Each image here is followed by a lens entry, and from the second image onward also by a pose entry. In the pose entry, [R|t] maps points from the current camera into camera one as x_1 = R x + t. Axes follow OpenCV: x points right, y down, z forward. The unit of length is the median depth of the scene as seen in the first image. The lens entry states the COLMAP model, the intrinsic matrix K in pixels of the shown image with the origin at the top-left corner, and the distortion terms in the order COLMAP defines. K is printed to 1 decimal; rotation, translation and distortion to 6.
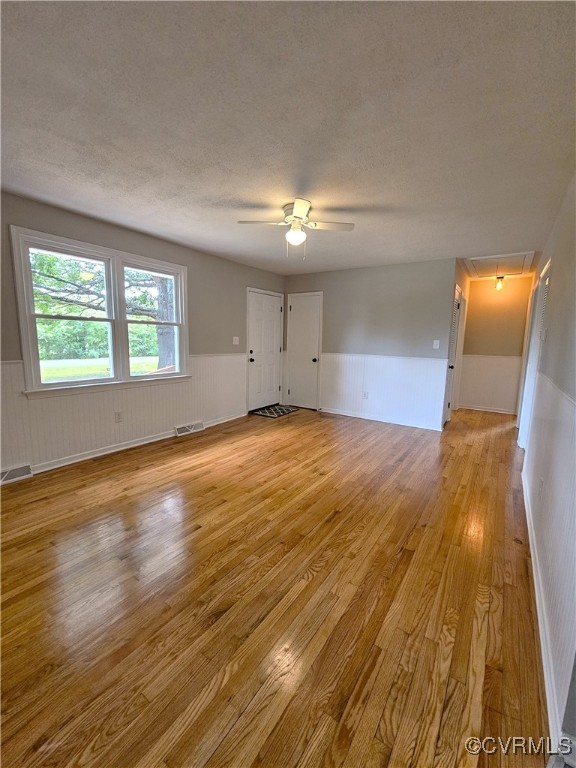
lens RADIAL K [[318.3, 0, 290.4], [0, 318.3, 380.2], [0, 0, 1]] dist [-0.002515, 0.001352]
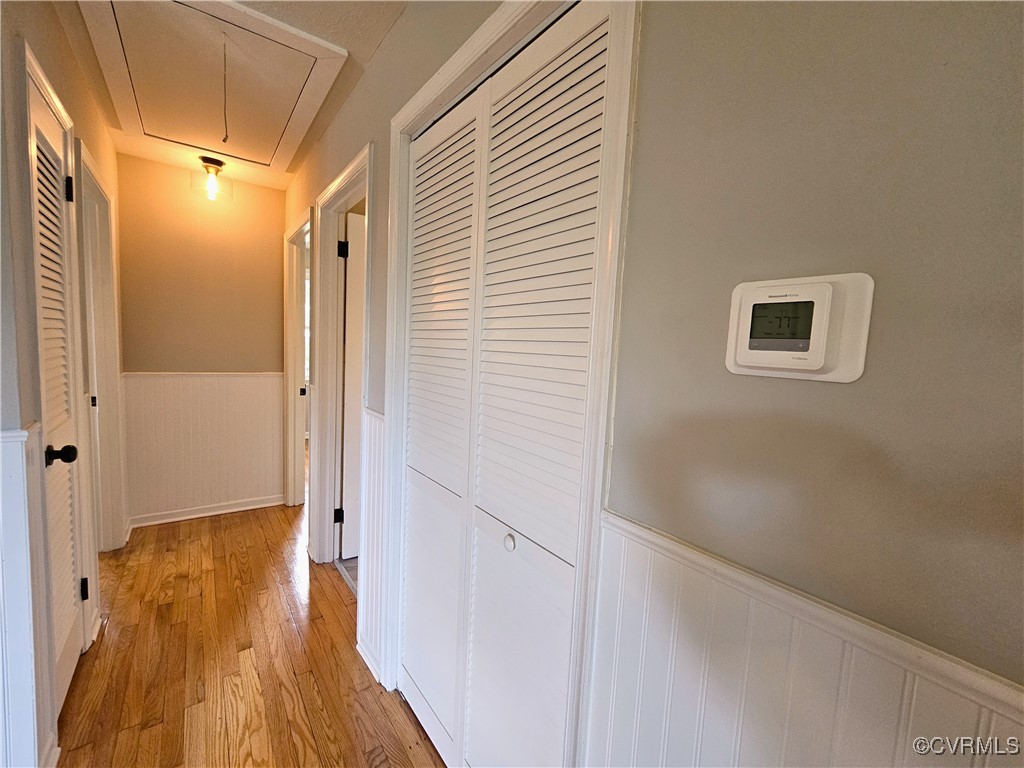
lens RADIAL K [[424.4, 0, 514.3], [0, 424.4, 385.1], [0, 0, 1]] dist [-0.002515, 0.001352]
pose [[0.328741, -0.087897, 0.940321, 0.287557], [0.083774, 0.994449, 0.063669, -0.067119], [-0.940697, 0.057844, 0.334280, 0.517486]]
